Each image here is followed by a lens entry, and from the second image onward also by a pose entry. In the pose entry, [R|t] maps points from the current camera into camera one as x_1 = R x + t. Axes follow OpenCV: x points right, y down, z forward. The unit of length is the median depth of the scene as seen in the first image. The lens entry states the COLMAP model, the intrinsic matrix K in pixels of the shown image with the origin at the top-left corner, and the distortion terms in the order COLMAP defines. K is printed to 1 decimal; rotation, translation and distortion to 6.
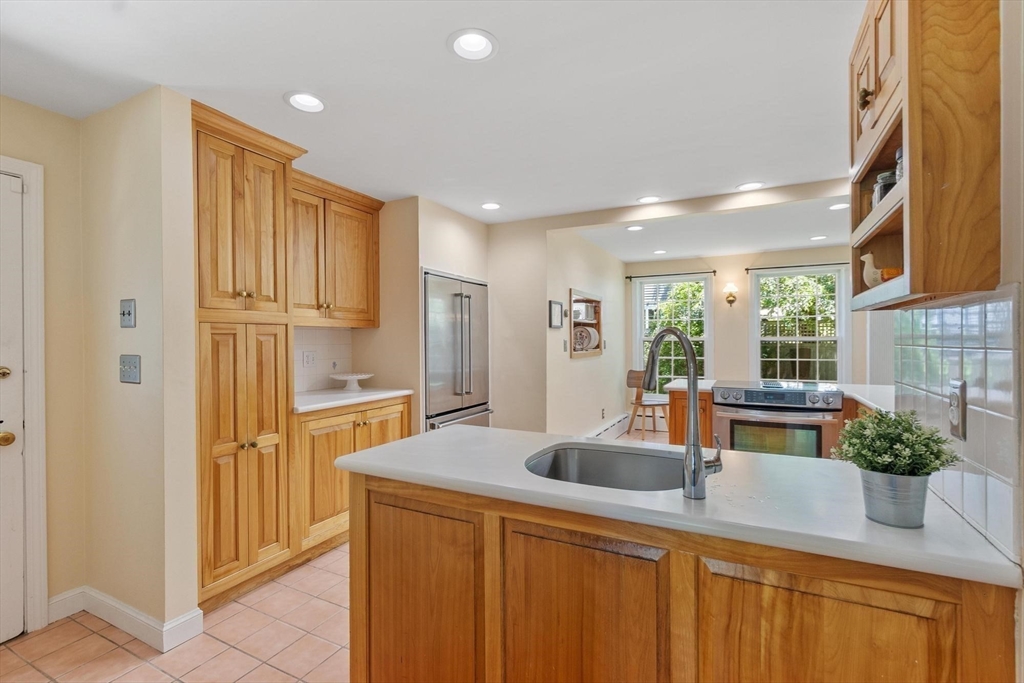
lens RADIAL K [[462.7, 0, 512.0], [0, 462.7, 341.5], [0, 0, 1]] dist [0.001351, 0.000210]
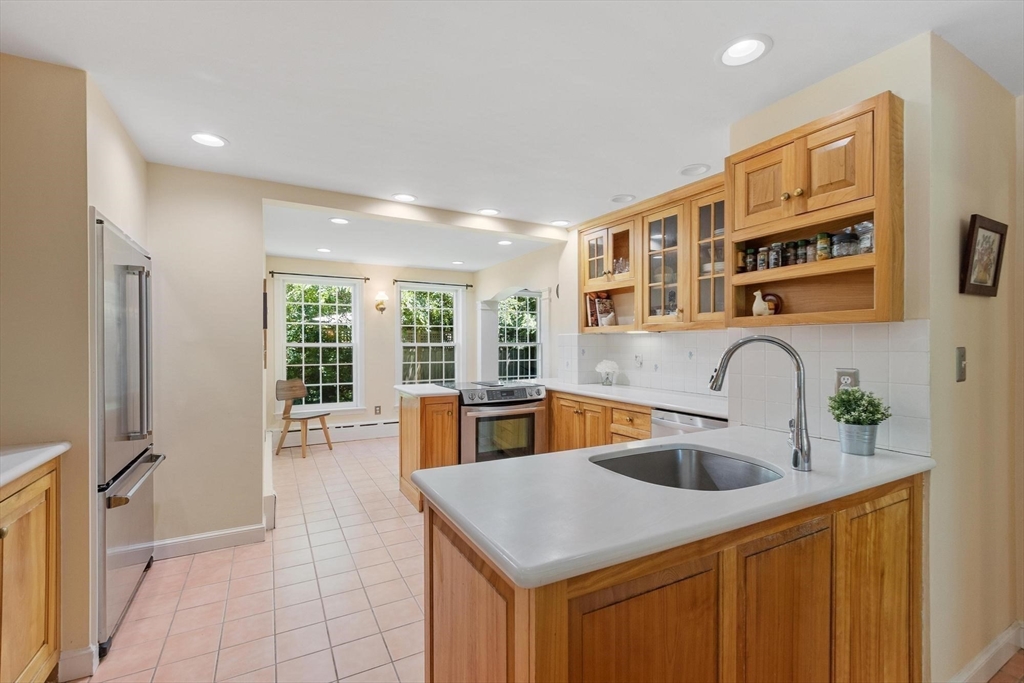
lens RADIAL K [[447.8, 0, 511.7], [0, 447.8, 345.0], [0, 0, 1]] dist [0.002258, 0.000239]
pose [[0.561261, 0.003124, 0.827633, -0.349219], [0.000214, 0.999992, -0.003920, -0.001209], [-0.827639, 0.002377, 0.561256, 0.312892]]
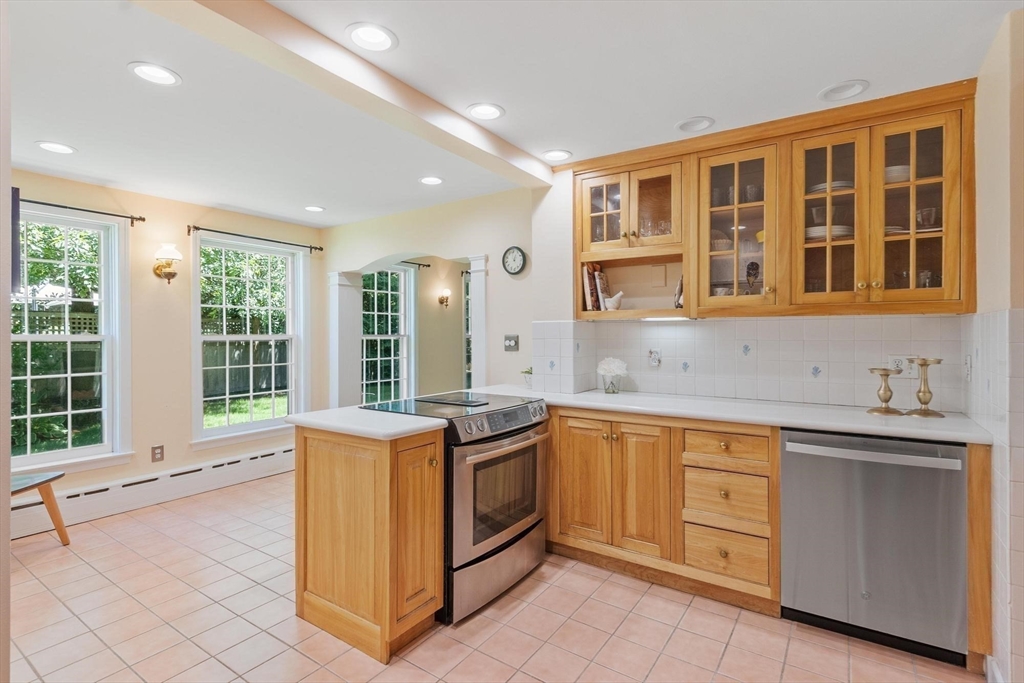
lens RADIAL K [[494.8, 0, 511.6], [0, 494.8, 337.6], [0, 0, 1]] dist [0.002213, 0.000076]
pose [[0.120814, 0.002171, 0.992673, -0.184794], [0.005339, 0.999982, -0.002837, -0.002688], [-0.992661, 0.005643, 0.120800, 0.825806]]
